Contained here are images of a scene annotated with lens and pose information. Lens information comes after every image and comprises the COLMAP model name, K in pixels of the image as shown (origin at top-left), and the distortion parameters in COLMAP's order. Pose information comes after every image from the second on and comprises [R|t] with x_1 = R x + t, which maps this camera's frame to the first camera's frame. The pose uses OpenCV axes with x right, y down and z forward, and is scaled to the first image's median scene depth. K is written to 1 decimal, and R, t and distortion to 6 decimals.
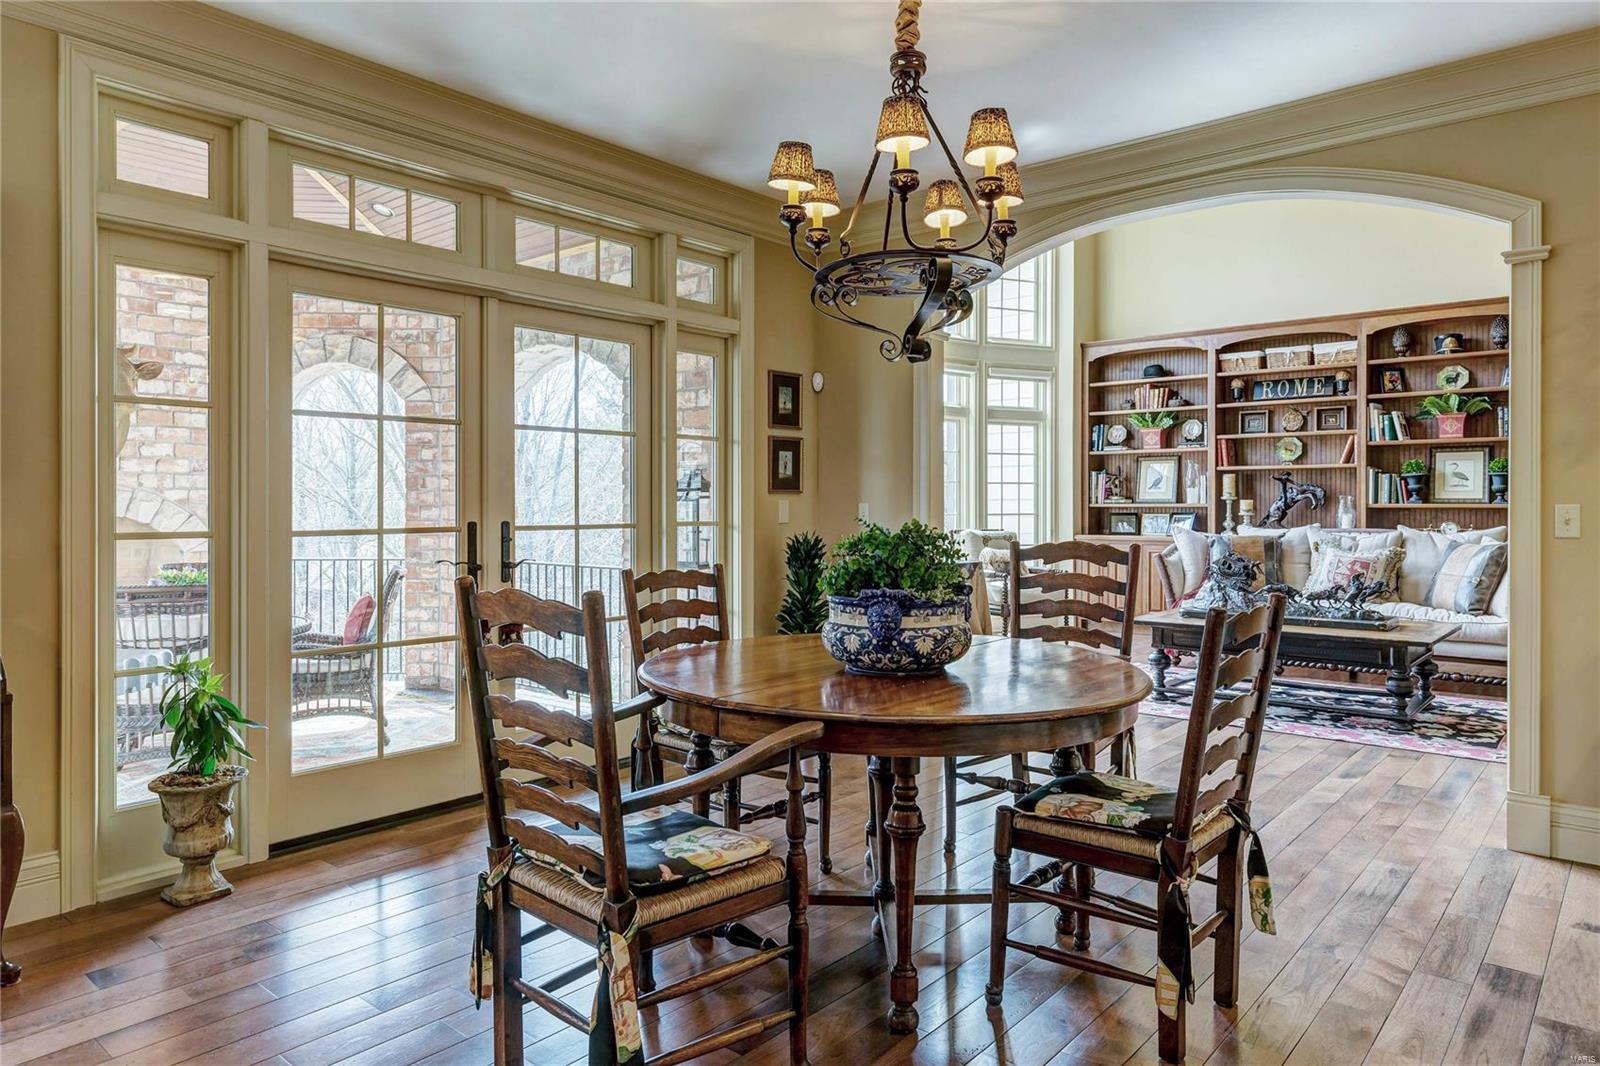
lens RADIAL K [[1001.0, 0, 801.8], [0, 1001.0, 509.4], [0, 0, 1]] dist [-0.001337, -0.000345]
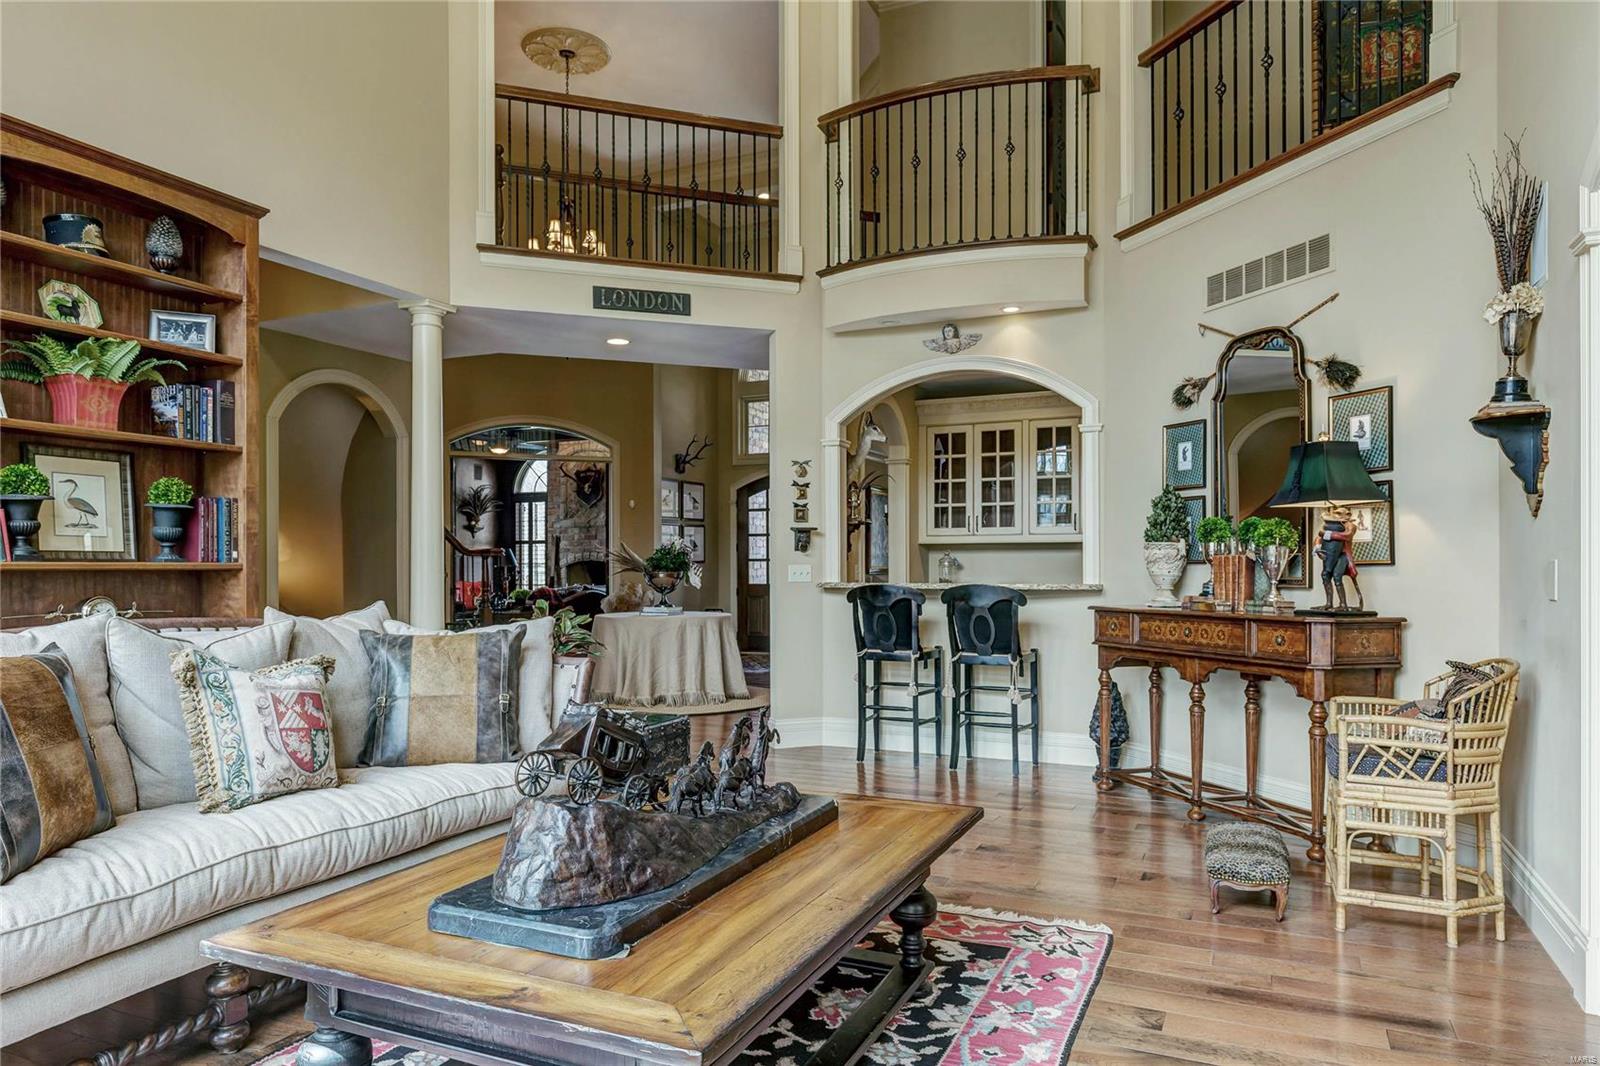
lens RADIAL K [[1023.5, 0, 801.5], [0, 1023.5, 563.3], [0, 0, 1]] dist [-0.002679, -0.001192]
pose [[-0.276687, 0.002747, 0.960956, 0.065425], [0.006310, 0.999980, -0.001041, -0.002048], [-0.960939, 0.005775, -0.276699, 0.780622]]
